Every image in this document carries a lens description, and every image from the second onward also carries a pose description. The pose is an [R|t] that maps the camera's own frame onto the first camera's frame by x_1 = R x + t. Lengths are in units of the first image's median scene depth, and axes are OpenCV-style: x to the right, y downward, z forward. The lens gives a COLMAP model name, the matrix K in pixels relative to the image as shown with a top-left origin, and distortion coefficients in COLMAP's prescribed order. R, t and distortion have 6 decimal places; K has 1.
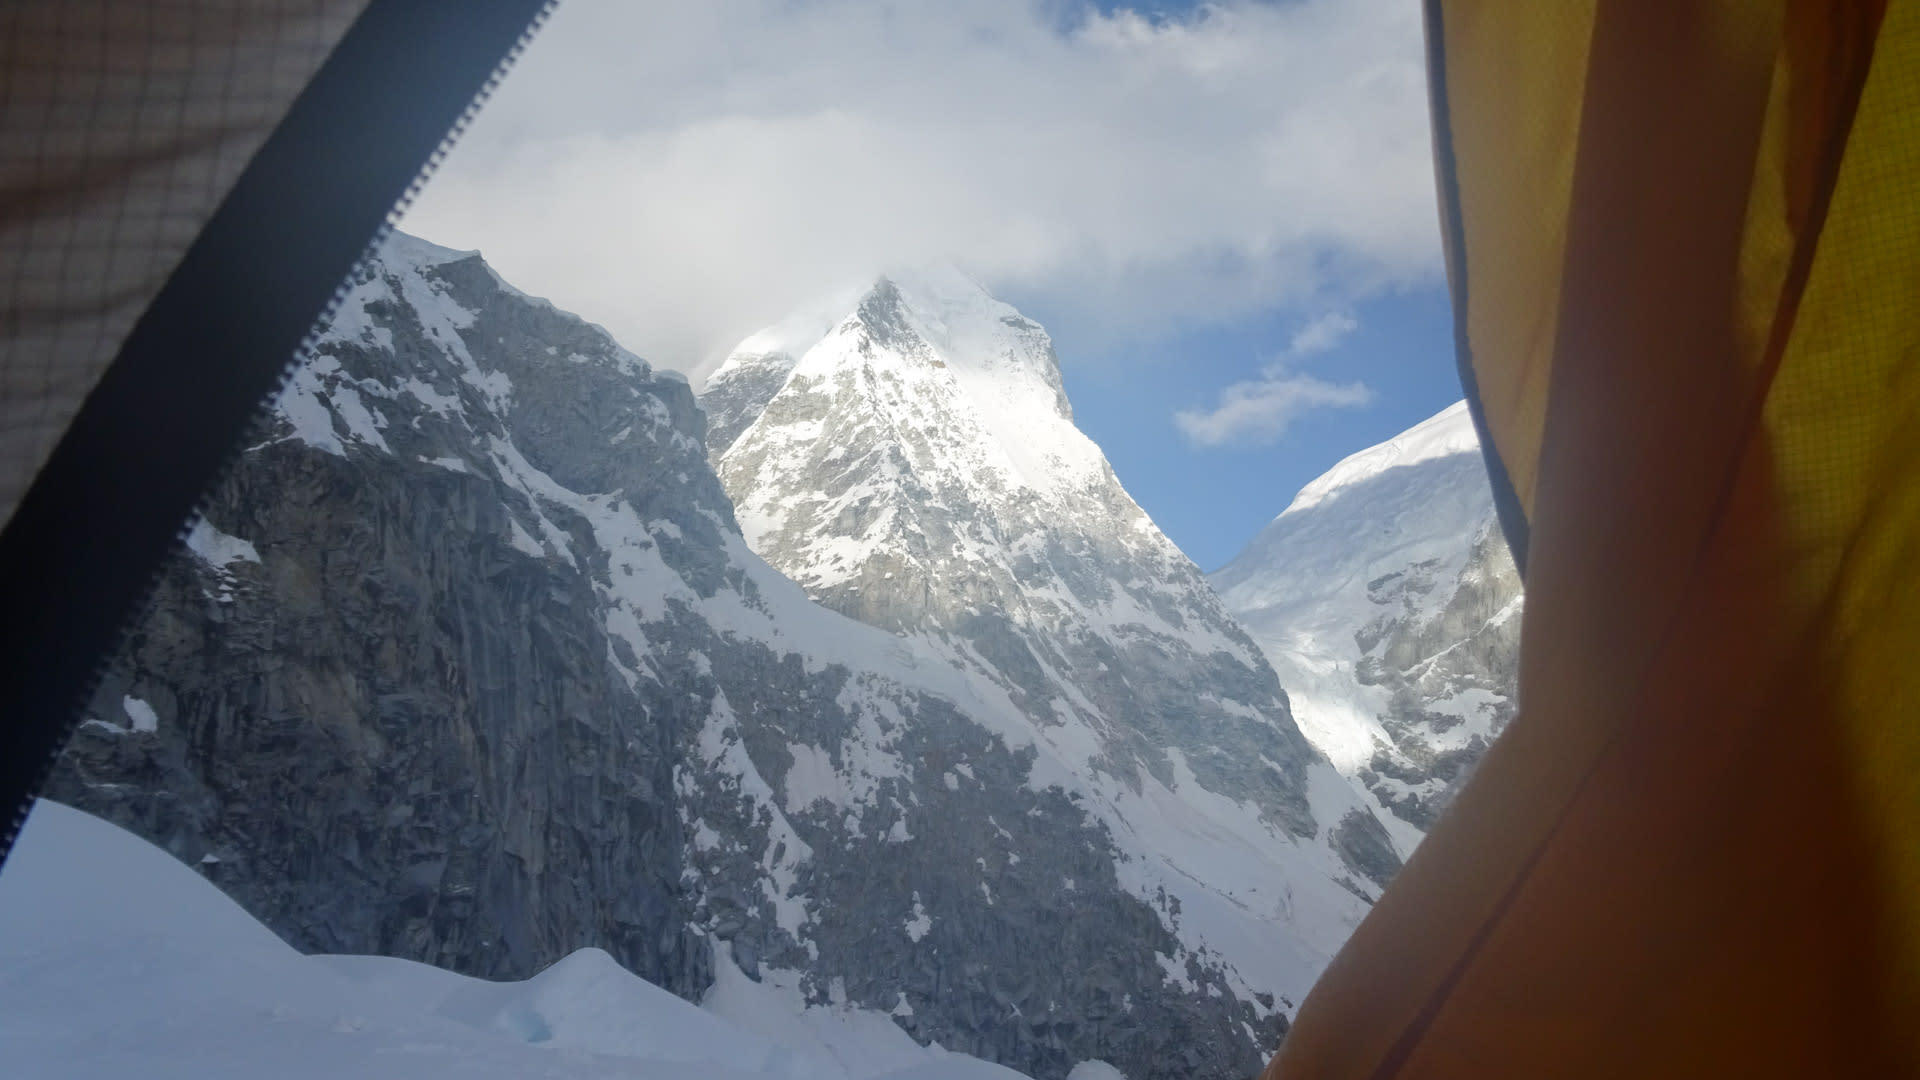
lens RADIAL K [[1431.9, 0, 960.0], [0, 1431.9, 540.0], [0, 0, 1]] dist [0.001633, -0.000952]
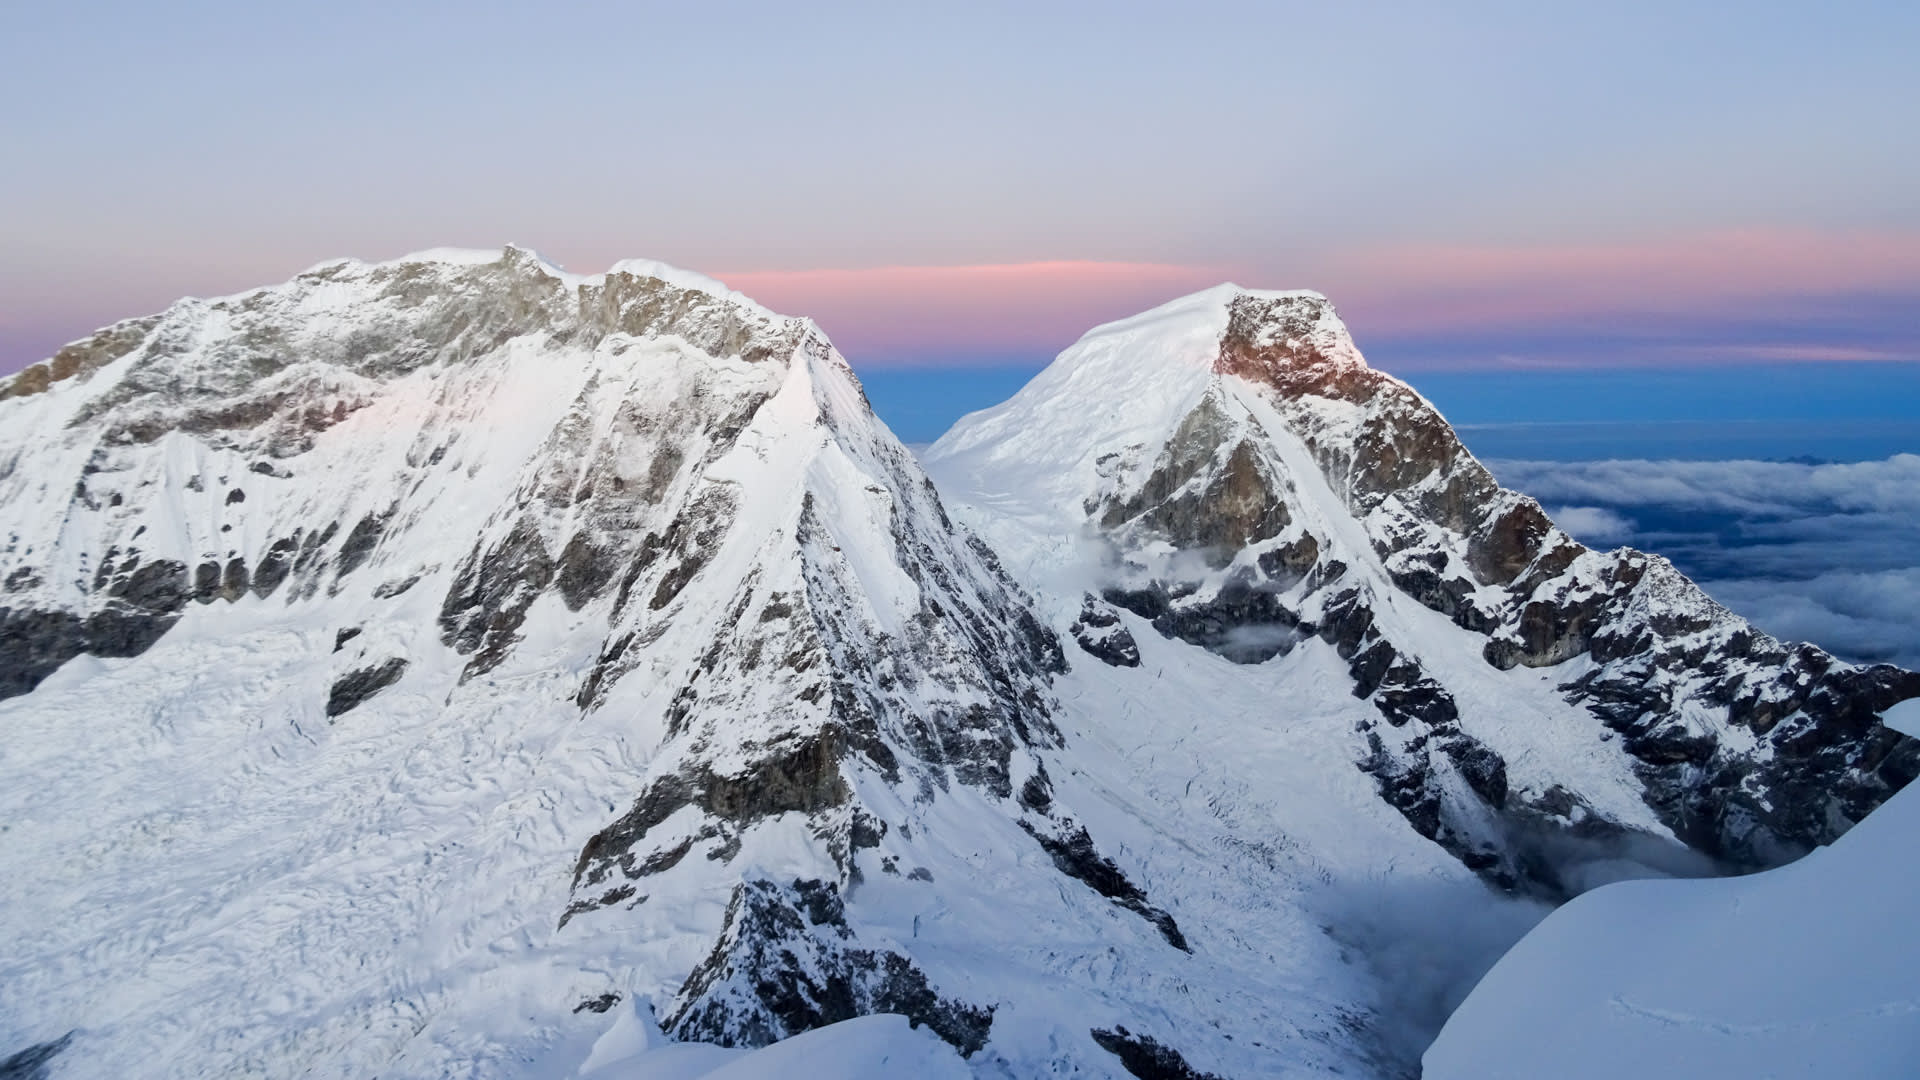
lens RADIAL K [[1431.9, 0, 960.0], [0, 1431.9, 540.0], [0, 0, 1]] dist [0.001633, -0.000952]
pose [[0.990541, -0.012858, 0.136615, -0.129971], [-0.027034, 0.957800, 0.286162, -0.792905], [-0.134529, -0.287148, 0.948392, -0.982728]]
